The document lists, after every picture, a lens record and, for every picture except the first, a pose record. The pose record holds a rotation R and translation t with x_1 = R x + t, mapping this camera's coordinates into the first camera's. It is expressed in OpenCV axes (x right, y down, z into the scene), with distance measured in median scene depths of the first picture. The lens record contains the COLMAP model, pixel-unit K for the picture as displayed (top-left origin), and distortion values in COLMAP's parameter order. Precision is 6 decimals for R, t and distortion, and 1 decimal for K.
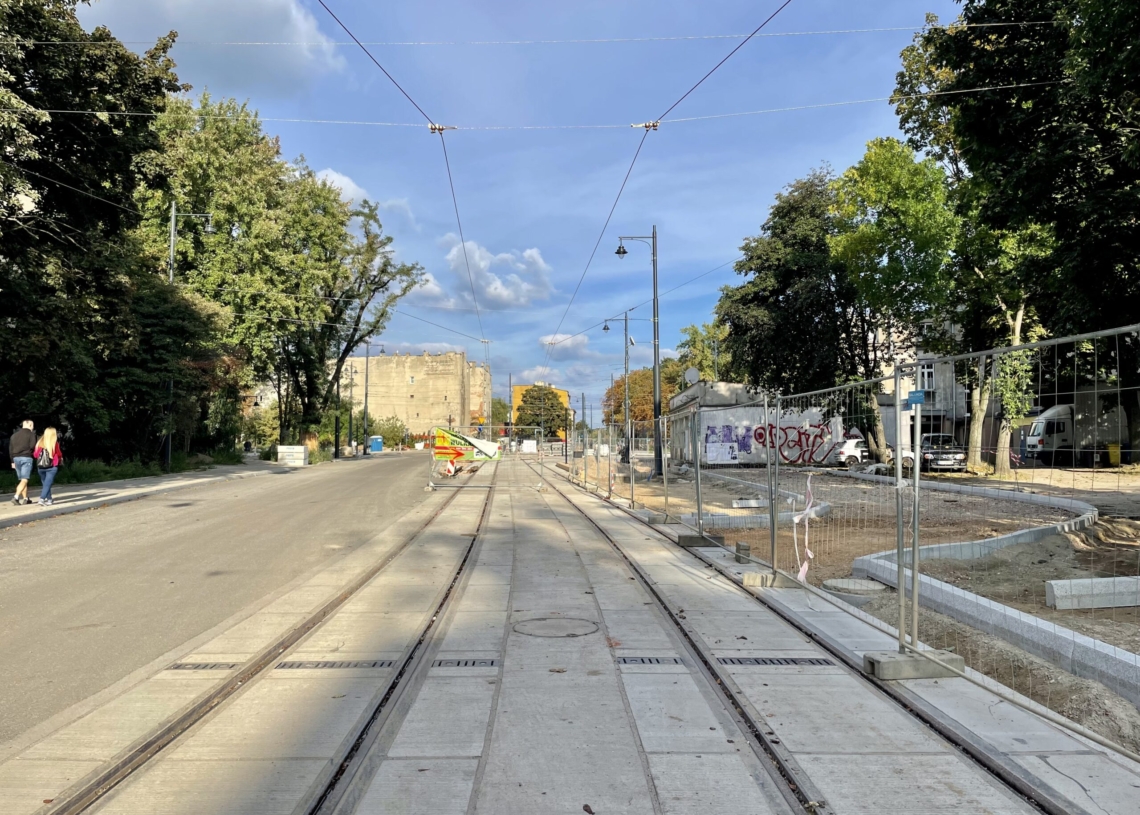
lens RADIAL K [[1050.4, 0, 540.7], [0, 1050.4, 376.6], [0, 0, 1]] dist [0.057780, -0.213030]
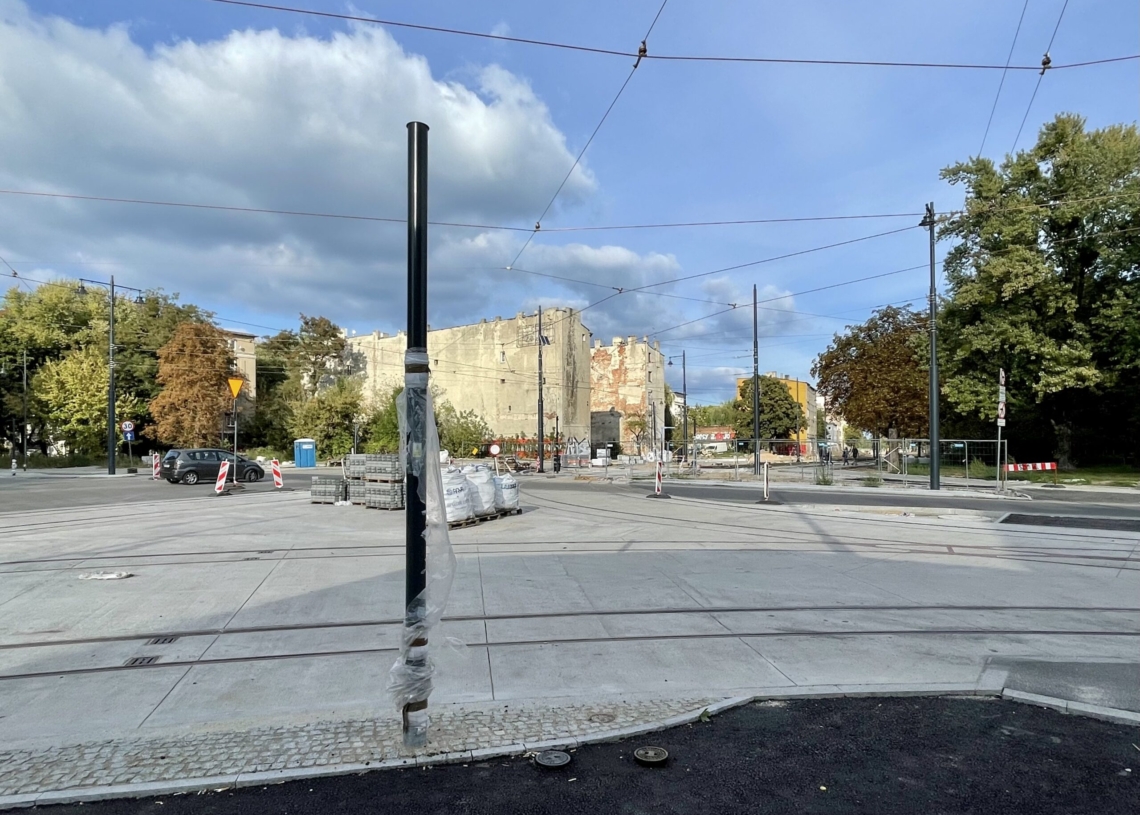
lens RADIAL K [[725.0, 0, 557.1], [0, 725.0, 442.0], [0, 0, 1]] dist [0.005989, 0.003148]
pose [[0.917323, -0.005075, -0.398113, 0.252399], [0.026586, 0.998468, 0.048530, 0.097870], [0.397256, -0.055101, 0.916052, 1.592131]]
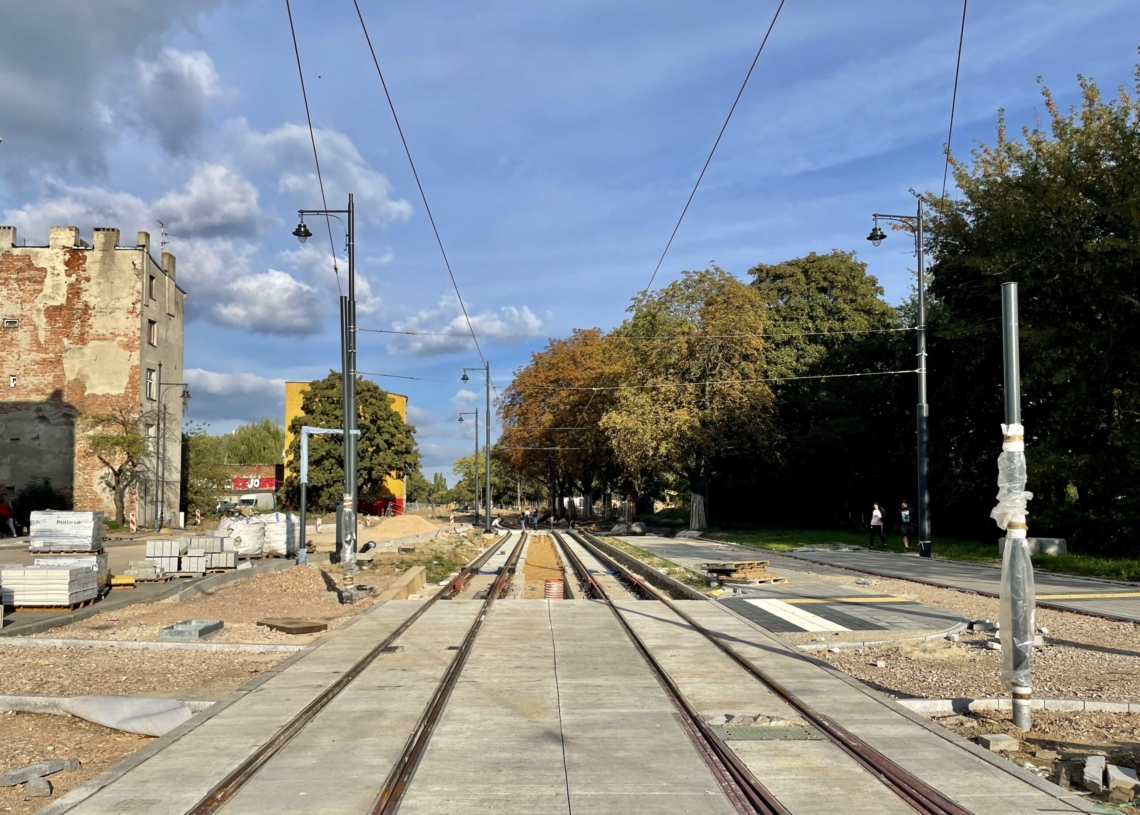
lens RADIAL K [[853.7, 0, 567.7], [0, 853.7, 475.4], [0, 0, 1]] dist [-0.000700, -0.000994]
pose [[0.969076, 0.013243, 0.246405, 0.006435], [-0.020795, 0.999390, 0.028071, 0.135607], [-0.245883, -0.032327, 0.968760, 2.224821]]
